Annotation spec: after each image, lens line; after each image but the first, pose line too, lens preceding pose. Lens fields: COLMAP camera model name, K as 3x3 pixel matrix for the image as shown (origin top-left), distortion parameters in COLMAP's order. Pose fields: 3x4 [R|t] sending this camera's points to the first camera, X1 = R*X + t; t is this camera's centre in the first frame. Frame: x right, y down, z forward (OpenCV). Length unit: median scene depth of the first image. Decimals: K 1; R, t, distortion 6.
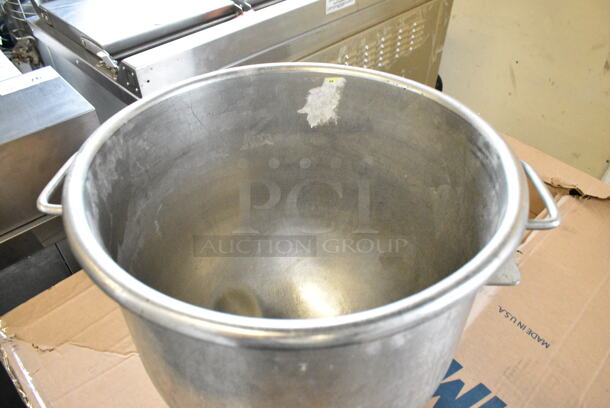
lens RADIAL K [[469.3, 0, 307.8], [0, 469.3, 199.0], [0, 0, 1]] dist [-0.065256, 0.057464]
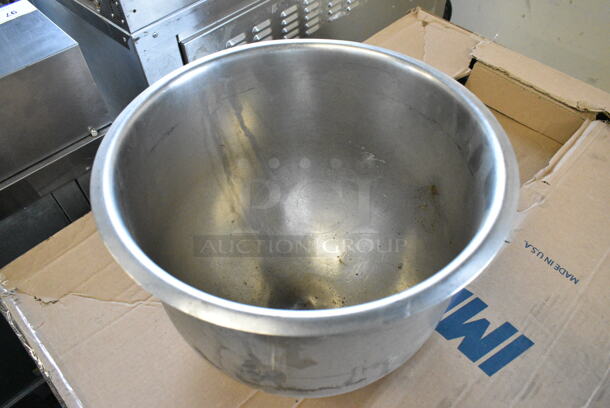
lens RADIAL K [[469.3, 0, 298.8], [0, 469.3, 202.1], [0, 0, 1]] dist [-0.065256, 0.057464]
pose [[0.999196, -0.034535, -0.020349, -0.016350], [0.036908, 0.990703, 0.130939, 0.010339], [0.015638, -0.131585, 0.991182, 0.059155]]
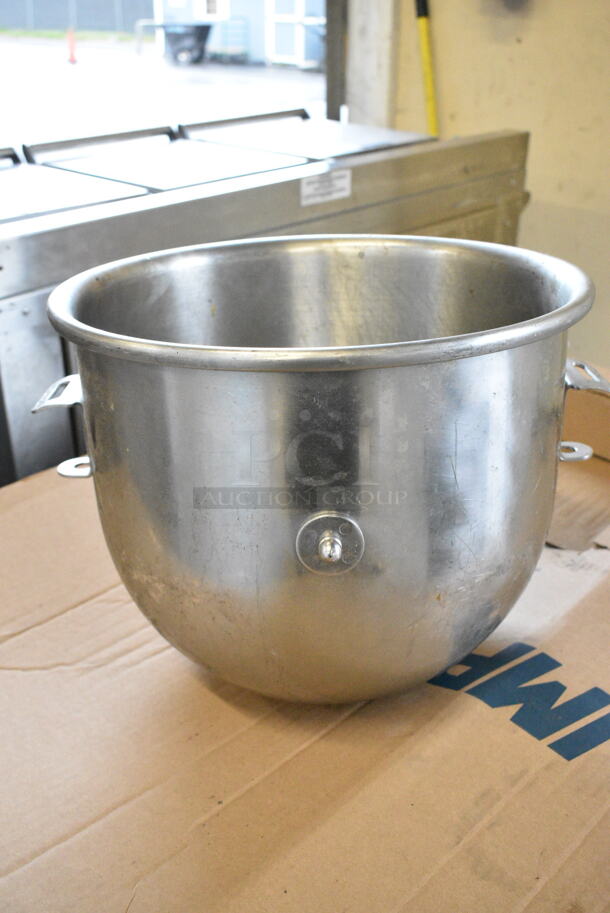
lens RADIAL K [[937.8, 0, 288.8], [0, 937.8, 453.6], [0, 0, 1]] dist [-0.023433, 0.000000]
pose [[0.999807, -0.007670, 0.018092, -0.002209], [0.012302, 0.962262, -0.271847, 0.294739], [-0.015324, 0.272018, 0.962170, -0.083956]]
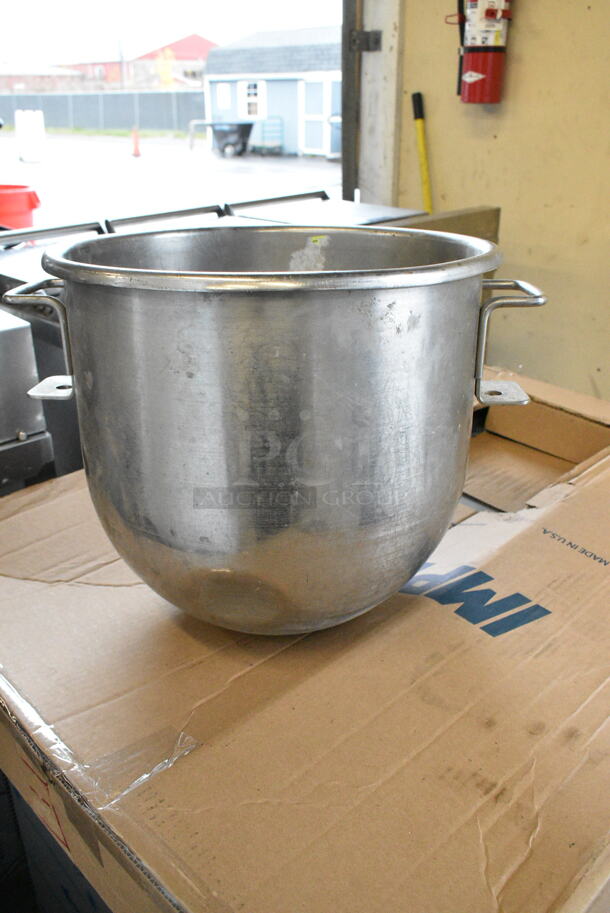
lens RADIAL K [[816.8, 0, 303.8], [0, 816.8, 458.2], [0, 0, 1]] dist [-0.066071, 0.057723]
pose [[0.999944, -0.010405, -0.001691, 0.017388], [0.009382, 0.951587, -0.307236, 0.410524], [0.004806, 0.307203, 0.951632, -0.240033]]
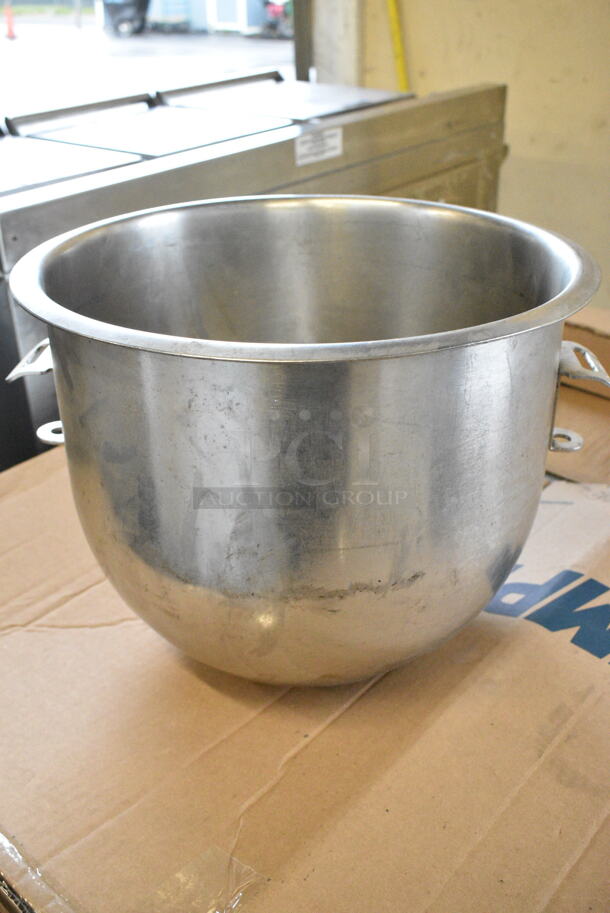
lens RADIAL K [[937.8, 0, 288.8], [0, 937.8, 455.0], [0, 0, 1]] dist [-0.023433, 0.000000]
pose [[0.996213, -0.064314, 0.058512, -0.081149], [0.076548, 0.967891, -0.239430, 0.315894], [-0.041234, 0.243003, 0.969149, -0.095960]]
